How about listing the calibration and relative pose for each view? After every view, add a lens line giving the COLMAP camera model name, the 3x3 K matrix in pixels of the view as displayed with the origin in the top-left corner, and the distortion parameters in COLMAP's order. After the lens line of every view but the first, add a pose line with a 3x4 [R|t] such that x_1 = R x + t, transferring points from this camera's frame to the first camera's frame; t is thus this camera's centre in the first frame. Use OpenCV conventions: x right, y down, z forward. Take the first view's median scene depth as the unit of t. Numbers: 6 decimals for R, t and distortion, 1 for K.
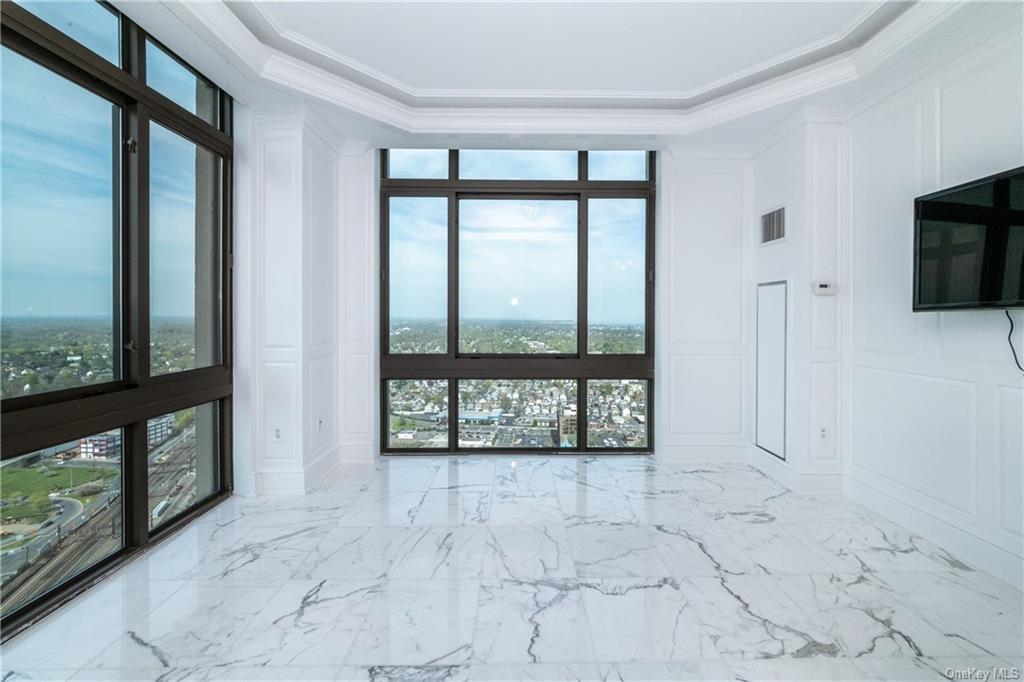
lens RADIAL K [[395.0, 0, 520.8], [0, 395.0, 316.0], [0, 0, 1]] dist [-0.005033, -0.000666]
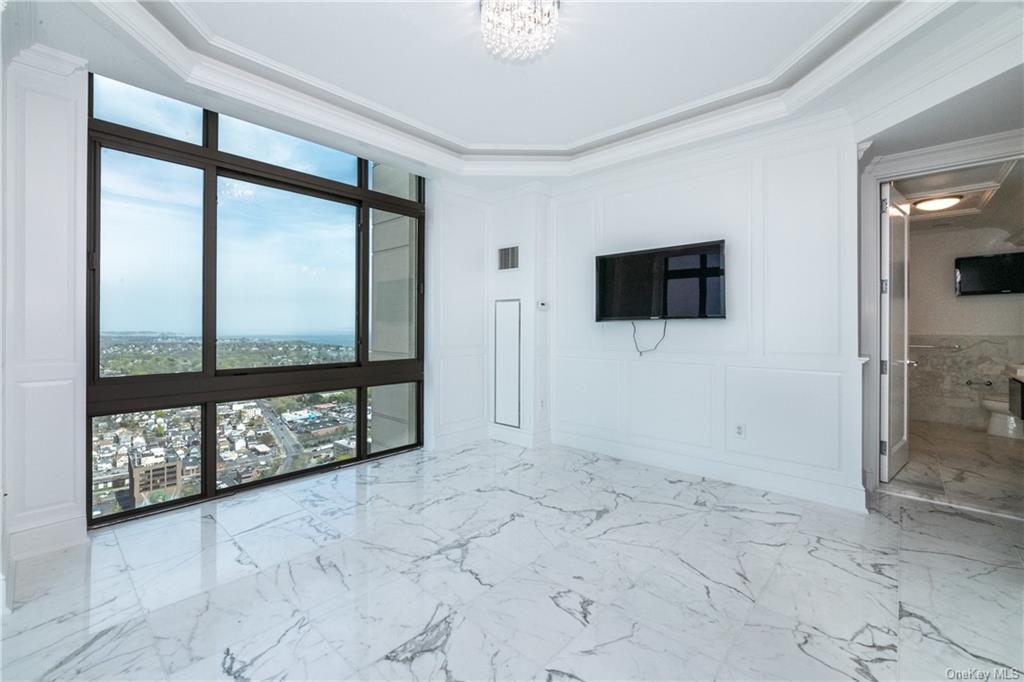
lens RADIAL K [[434.8, 0, 494.2], [0, 434.8, 324.1], [0, 0, 1]] dist [0.001532, -0.000669]
pose [[0.697461, 0.005210, 0.716604, -0.489487], [-0.001889, 0.999983, -0.005432, 0.007366], [-0.716621, 0.002435, 0.697459, -0.008389]]
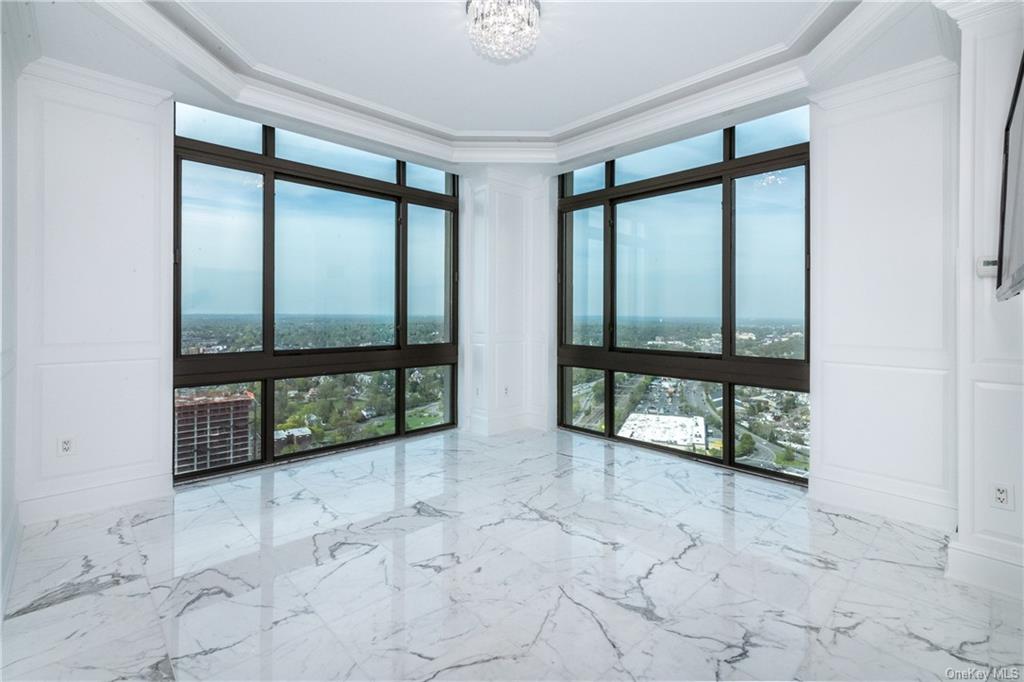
lens RADIAL K [[461.9, 0, 518.1], [0, 461.9, 313.6], [0, 0, 1]] dist [0.000164, 0.000209]
pose [[0.682415, 0.000190, -0.730965, 0.724833], [-0.006763, 0.999959, -0.006054, 0.015664], [0.730934, 0.009075, 0.682388, -0.068369]]
